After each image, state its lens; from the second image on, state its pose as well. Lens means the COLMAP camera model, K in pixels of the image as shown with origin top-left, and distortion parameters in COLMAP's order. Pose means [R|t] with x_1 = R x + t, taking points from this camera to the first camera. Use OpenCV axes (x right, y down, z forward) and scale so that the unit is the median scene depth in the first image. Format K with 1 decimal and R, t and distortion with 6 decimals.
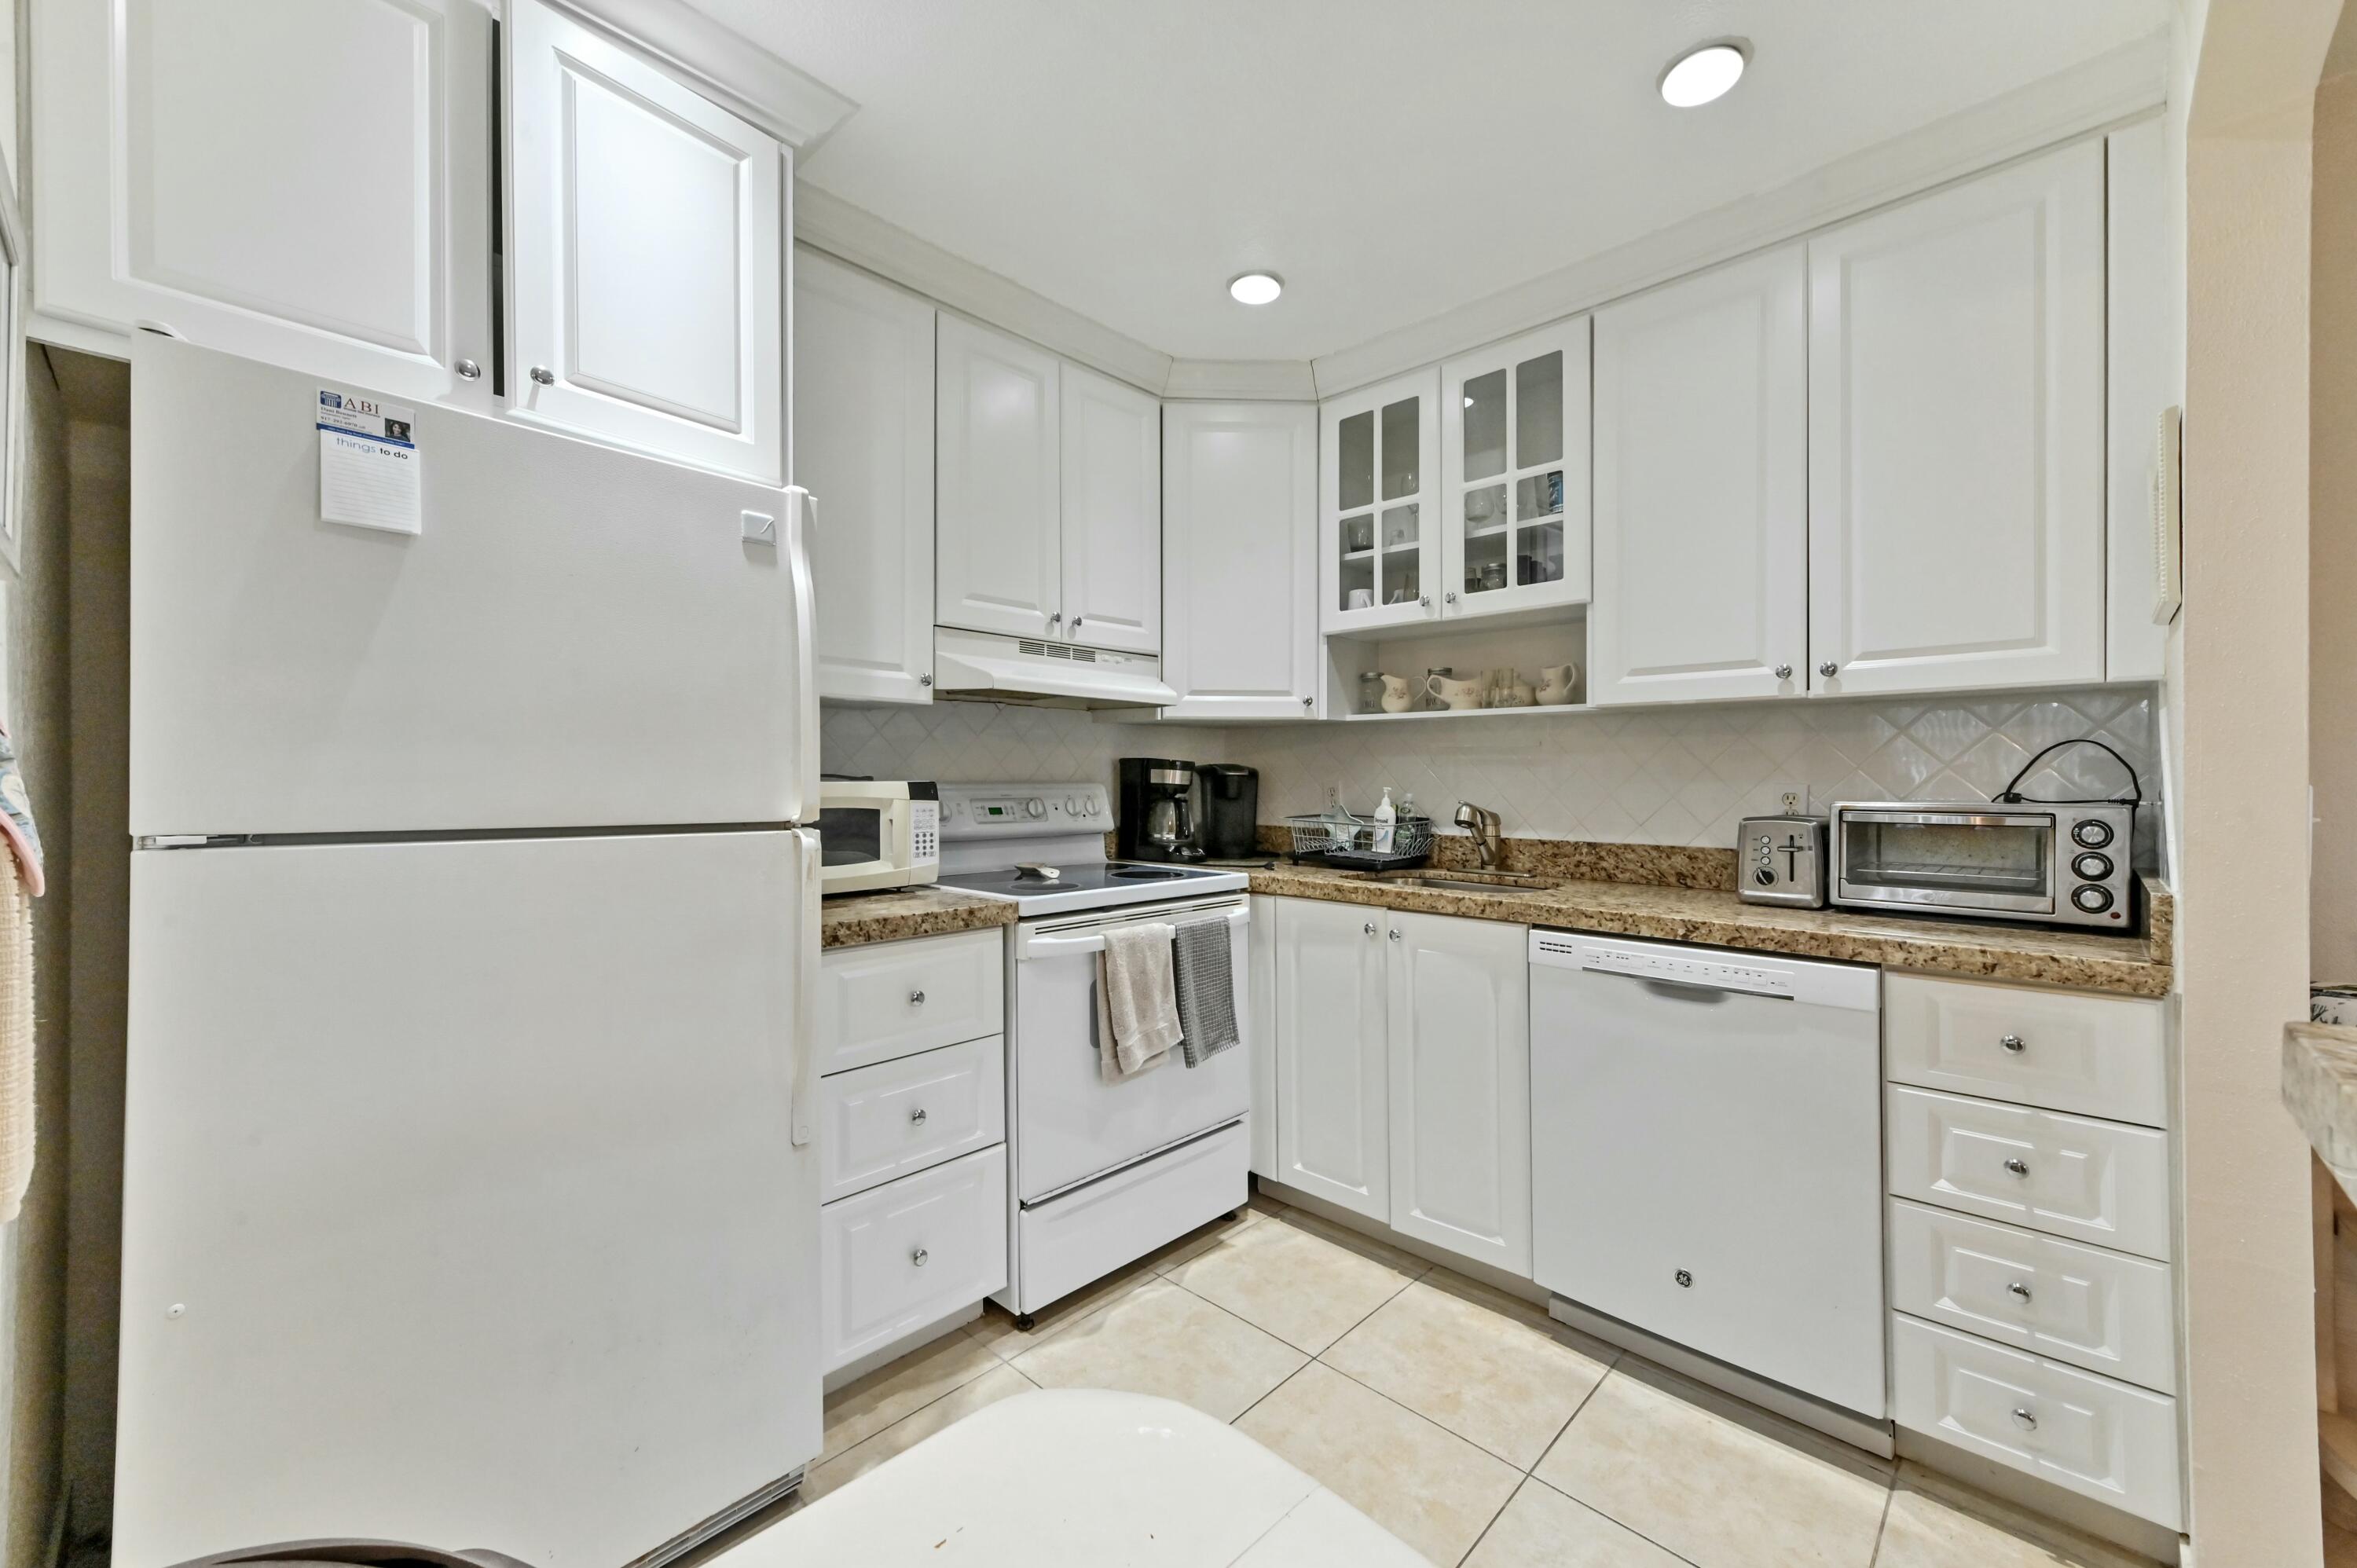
lens RADIAL K [[923.0, 0, 1175.2], [0, 923.0, 766.5], [0, 0, 1]] dist [0.012637, -0.000144]
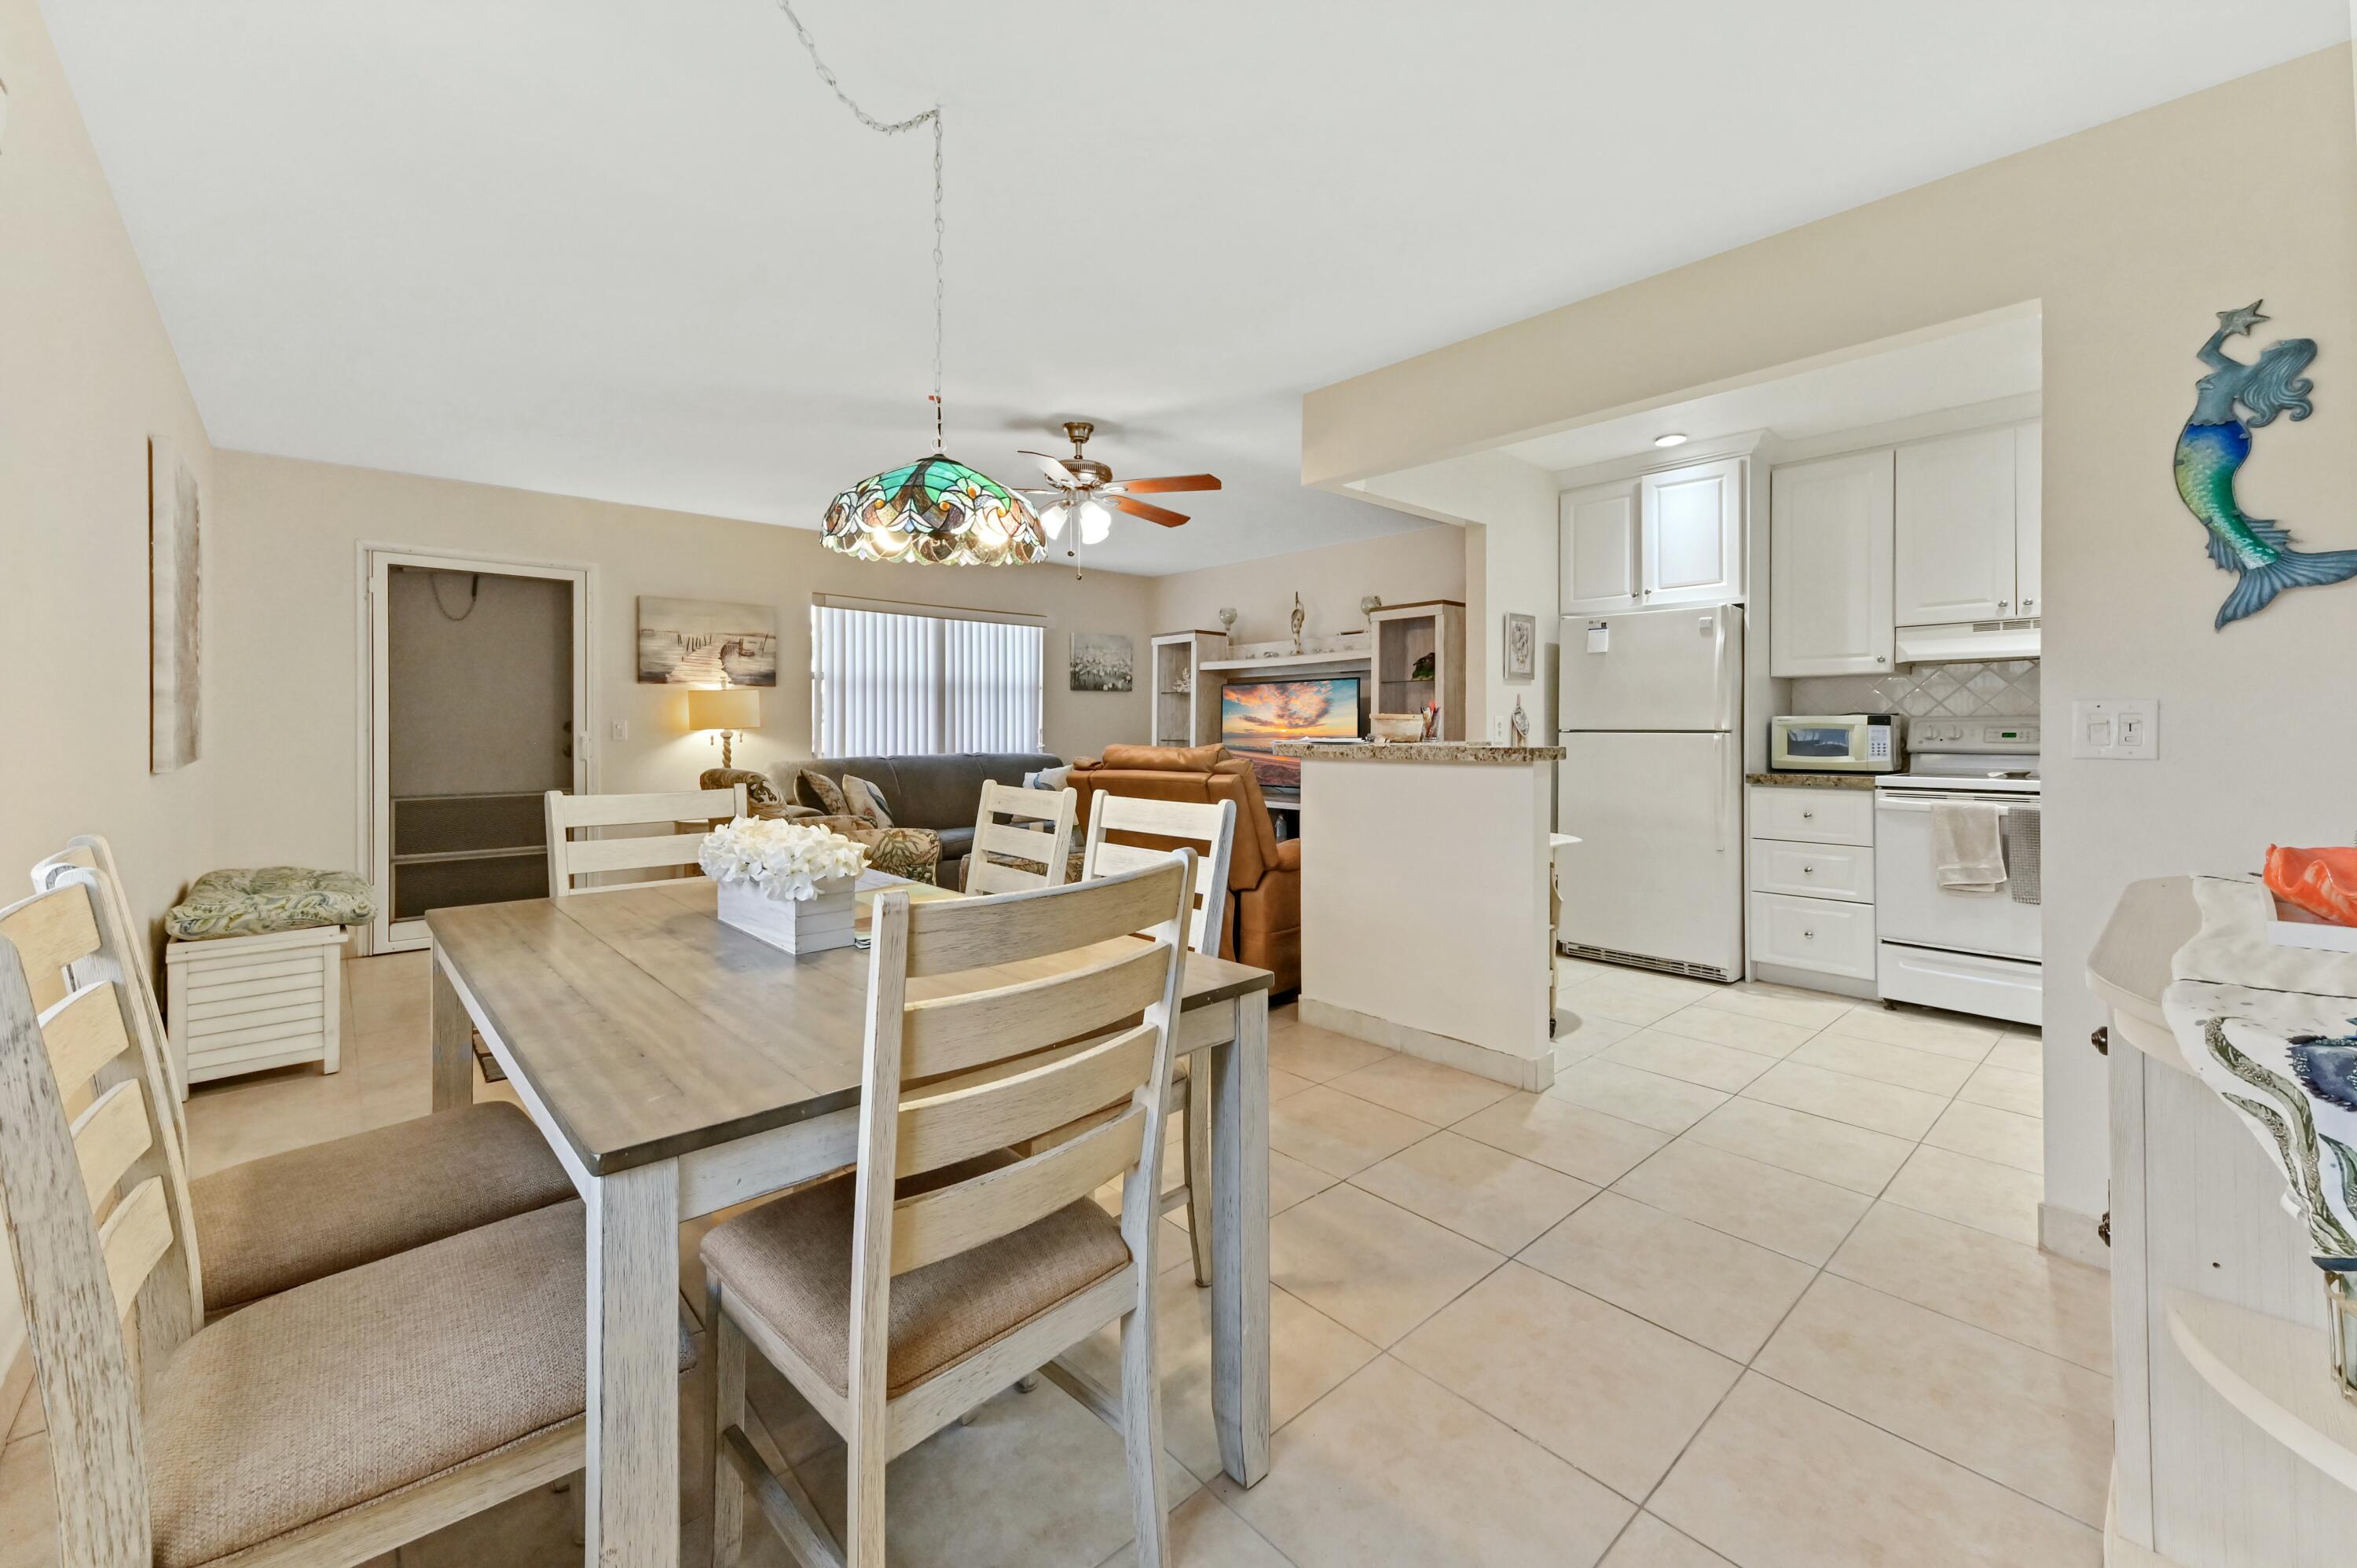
lens RADIAL K [[943.0, 0, 1179.5], [0, 943.0, 729.5], [0, 0, 1]] dist [0.020696, -0.000004]
pose [[-0.075811, -0.001610, -0.997121, 1.582230], [0.012541, 0.999918, -0.002568, 0.030138], [0.997043, -0.012699, -0.075784, -0.222915]]
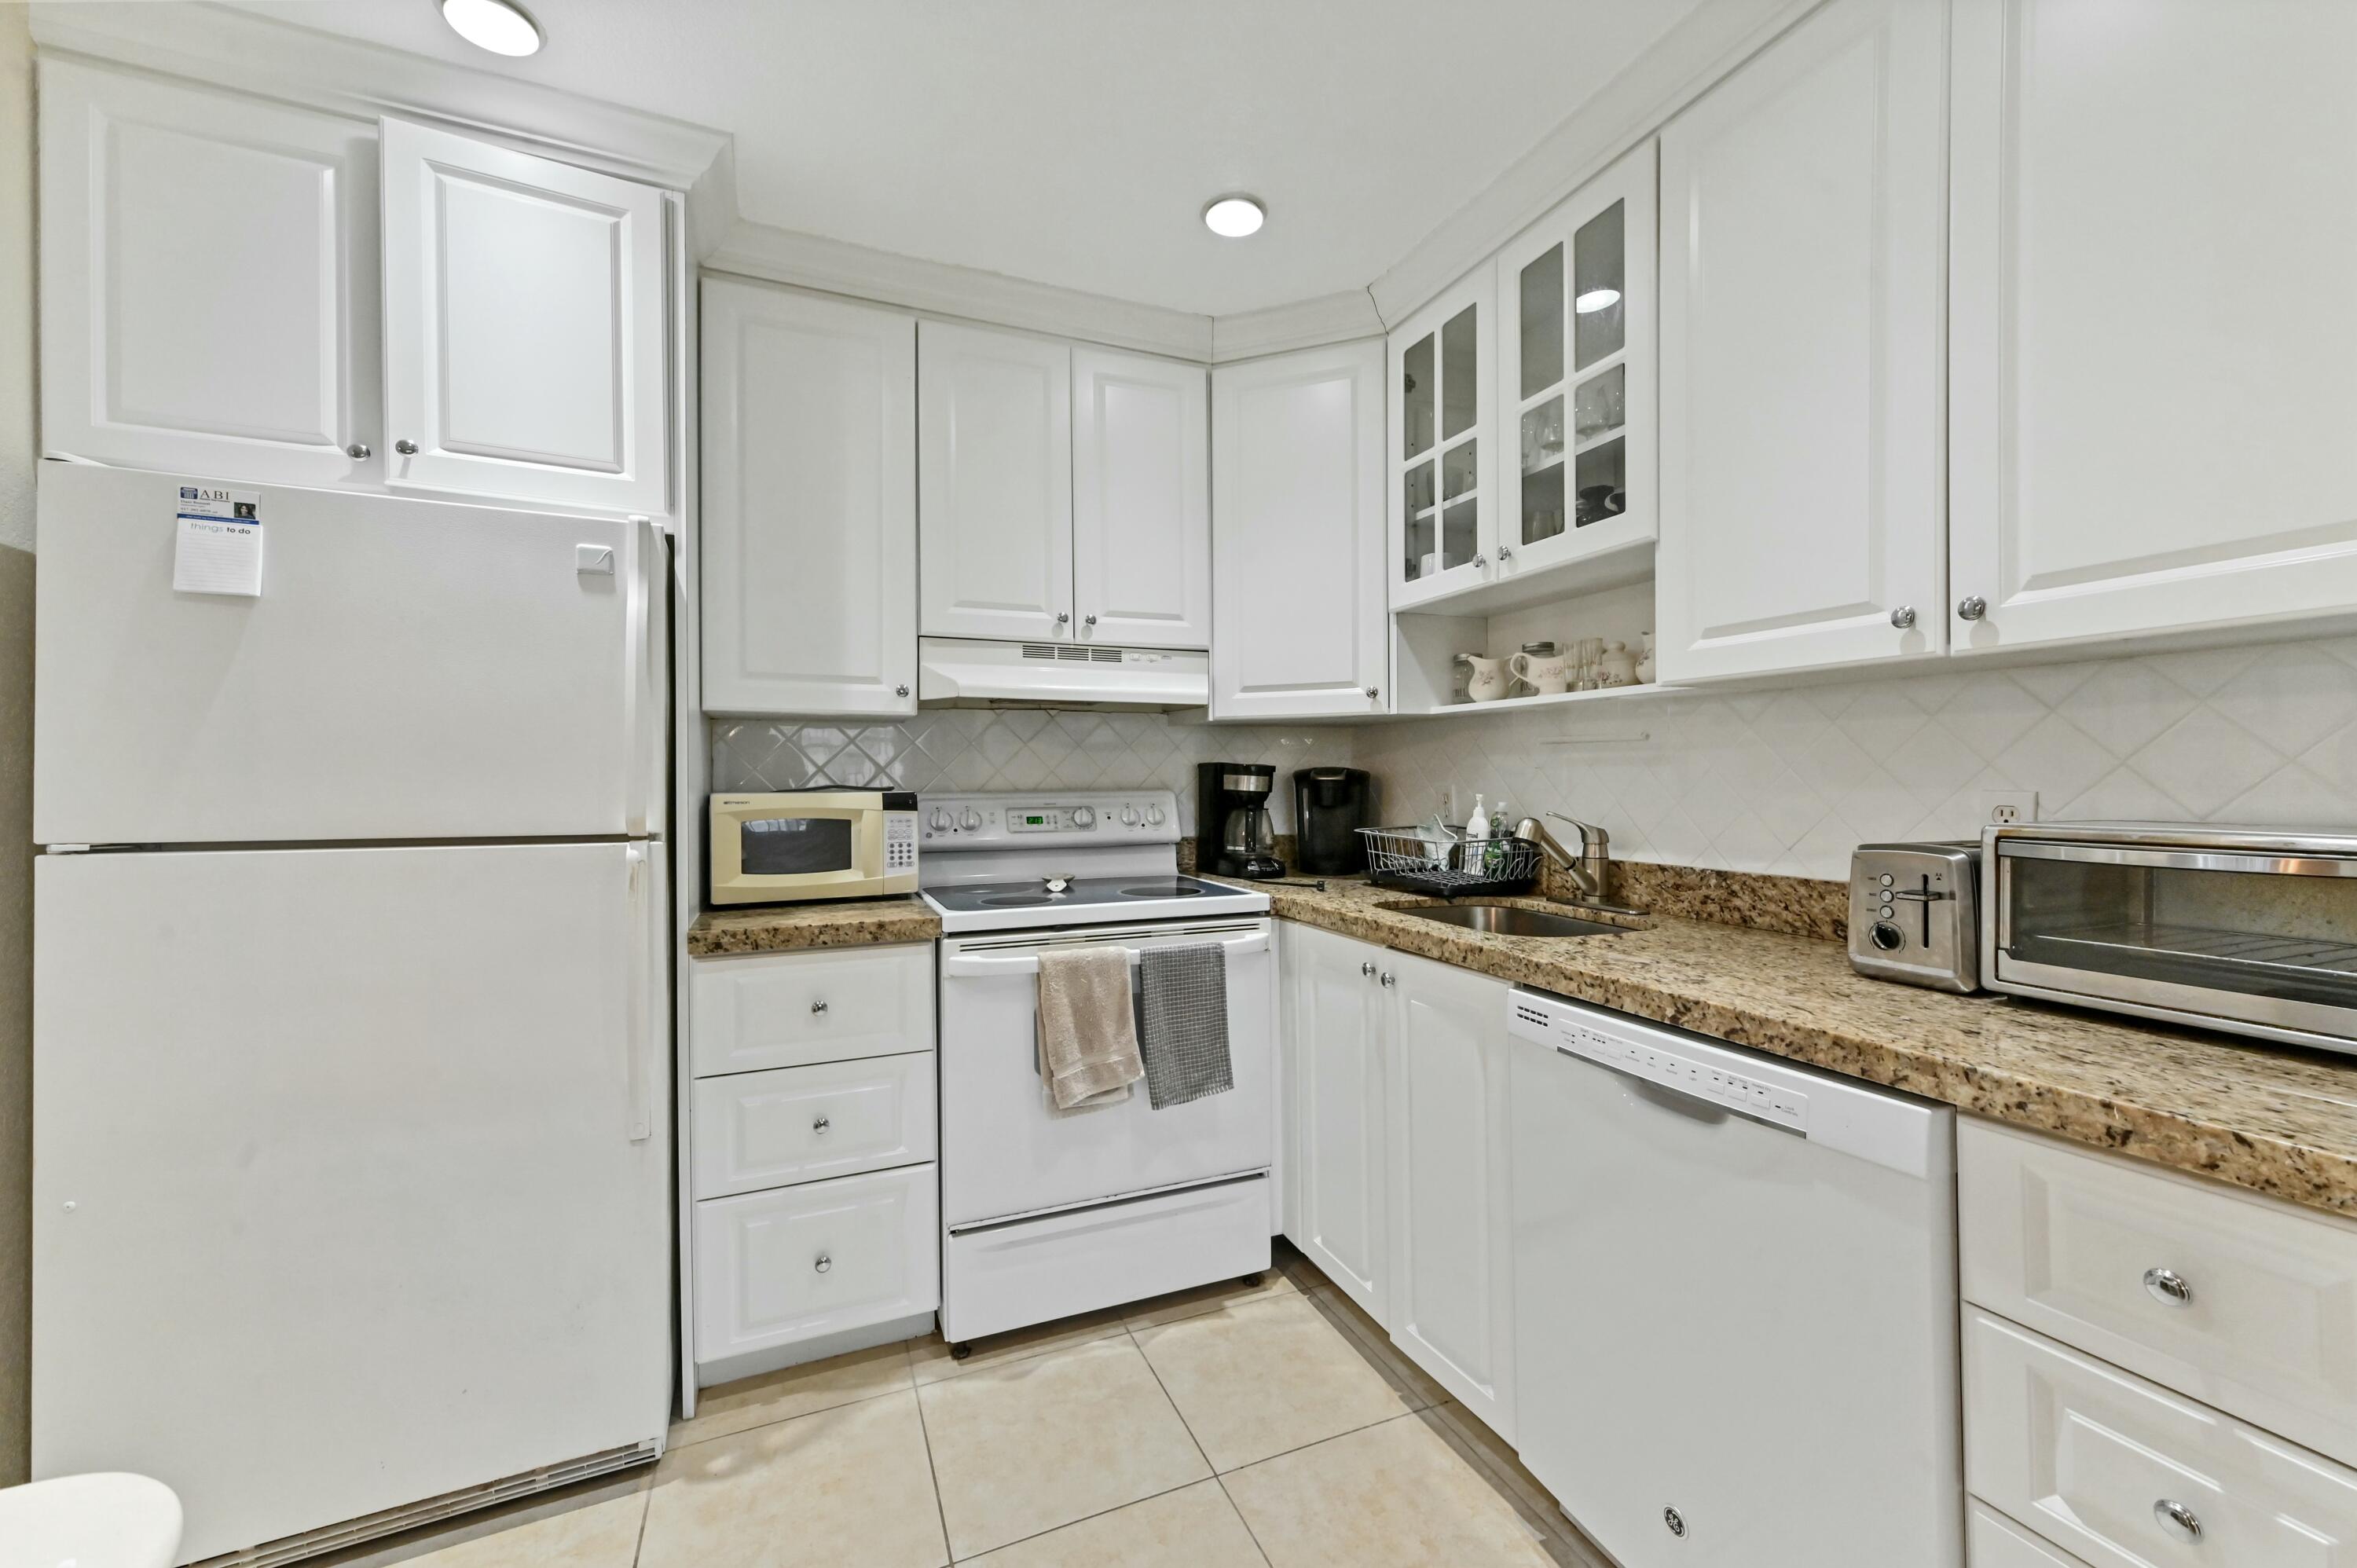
lens RADIAL K [[923.3, 0, 1185.4], [0, 923.3, 776.9], [0, 0, 1]] dist [0.013029, -0.000156]
pose [[0.917303, -0.009060, -0.398087, 0.380462], [0.013899, 0.999860, 0.009271, -0.004680], [0.397948, -0.014037, 0.917301, 0.181186]]
